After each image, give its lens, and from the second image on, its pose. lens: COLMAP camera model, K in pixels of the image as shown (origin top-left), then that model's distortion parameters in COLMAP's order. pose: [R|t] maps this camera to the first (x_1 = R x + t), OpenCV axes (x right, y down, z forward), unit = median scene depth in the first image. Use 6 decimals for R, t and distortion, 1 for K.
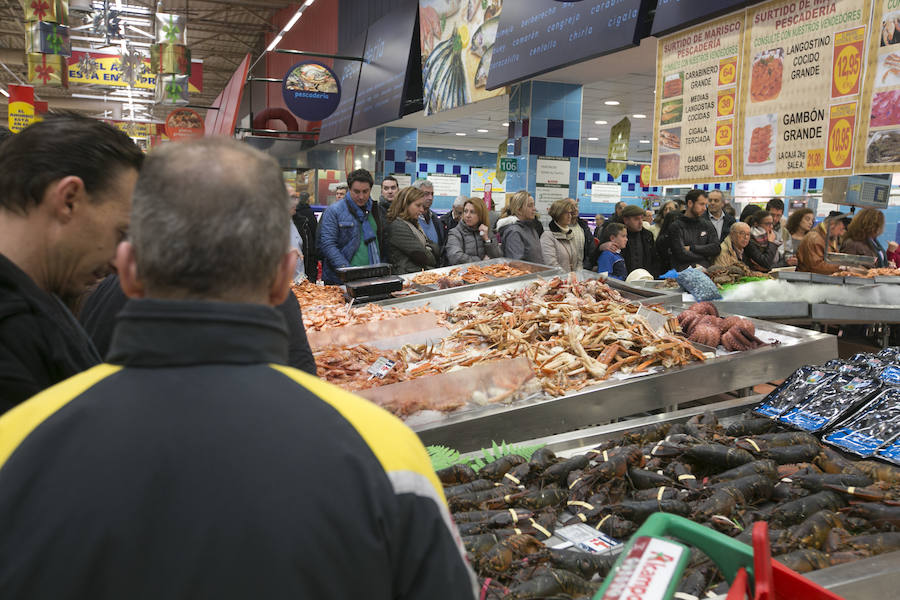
lens RADIAL K [[843.2, 0, 447.5], [0, 843.2, 296.8], [0, 0, 1]] dist [0.053899, 0.000000]
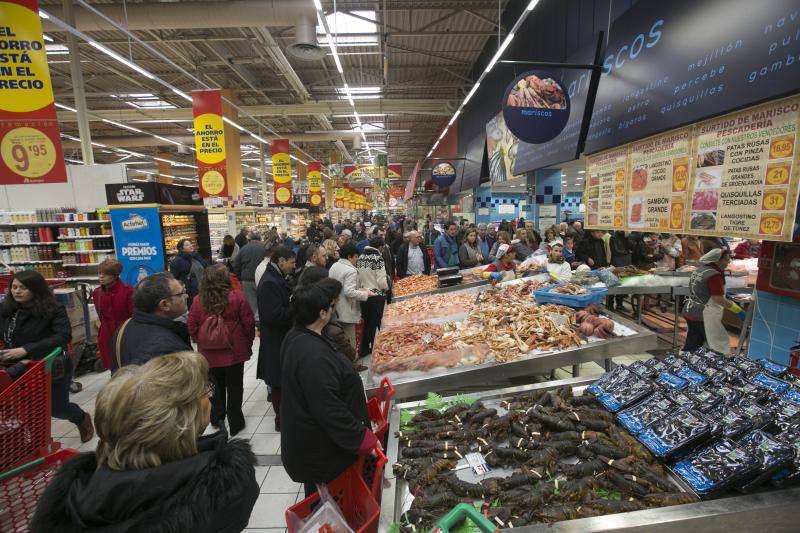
lens RADIAL K [[361.6, 0, 400.8], [0, 361.6, 264.1], [0, 0, 1]] dist [-0.033209, 0.001285]
pose [[0.950025, -0.008776, -0.312050, 0.095231], [0.020521, 0.999198, 0.034372, -0.091106], [0.311498, -0.039058, 0.949444, 0.035876]]
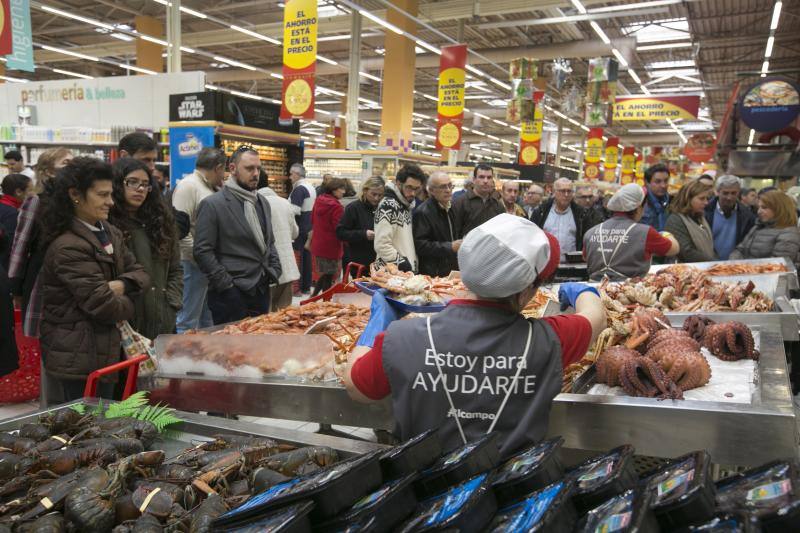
lens RADIAL K [[583.0, 0, 401.4], [0, 583.0, 269.1], [0, 0, 1]] dist [-0.008962, 0.052509]
pose [[0.653598, 0.101501, -0.750005, 0.339417], [-0.106006, 0.993475, 0.042071, -0.020690], [0.749381, 0.052008, 0.660093, 0.342107]]
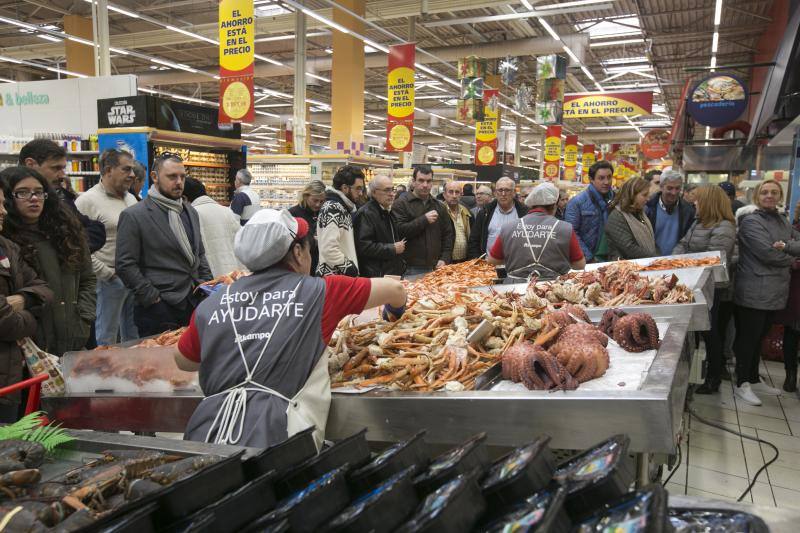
lens RADIAL K [[607.9, 0, 400.6], [0, 607.9, 269.6], [0, 0, 1]] dist [-0.004391, 0.055914]
pose [[0.700267, 0.069217, -0.710518, 0.368606], [-0.073018, 0.997013, 0.025162, -0.021182], [0.710137, 0.034261, 0.703229, 0.358819]]
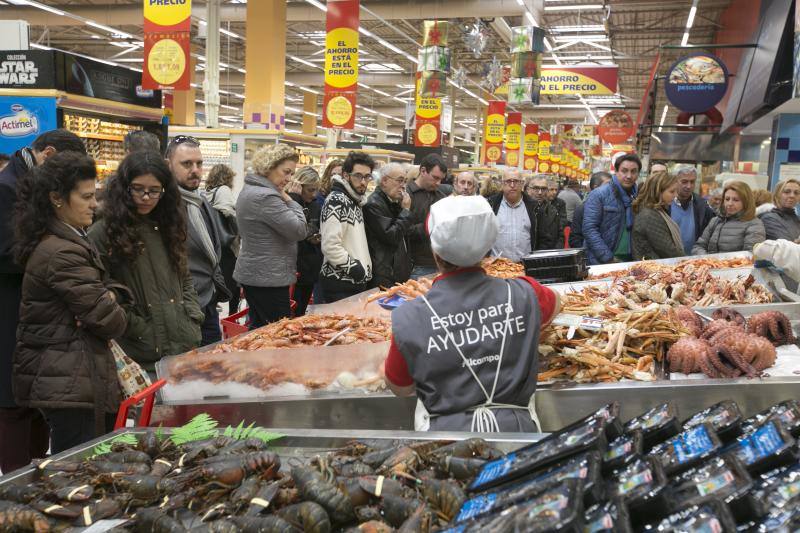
lens RADIAL K [[749.5, 0, 402.5], [0, 749.5, 265.1], [0, 0, 1]] dist [0.053899, 0.000000]
pose [[0.798154, 0.067893, -0.598616, 0.311377], [-0.080133, 0.996765, 0.006206, -0.009316], [0.597101, 0.043015, 0.801012, 0.195759]]
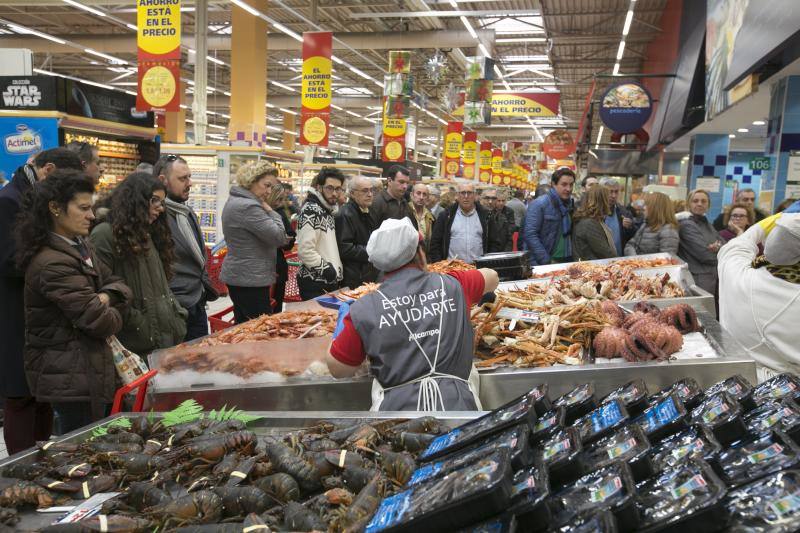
lens RADIAL K [[666.6, 0, 402.8], [0, 666.6, 266.7], [0, 0, 1]] dist [0.018529, 0.038491]
pose [[0.824112, 0.062284, -0.562993, 0.320128], [-0.073190, 0.997313, 0.003196, -0.010041], [0.561679, 0.038571, 0.826456, 0.192513]]
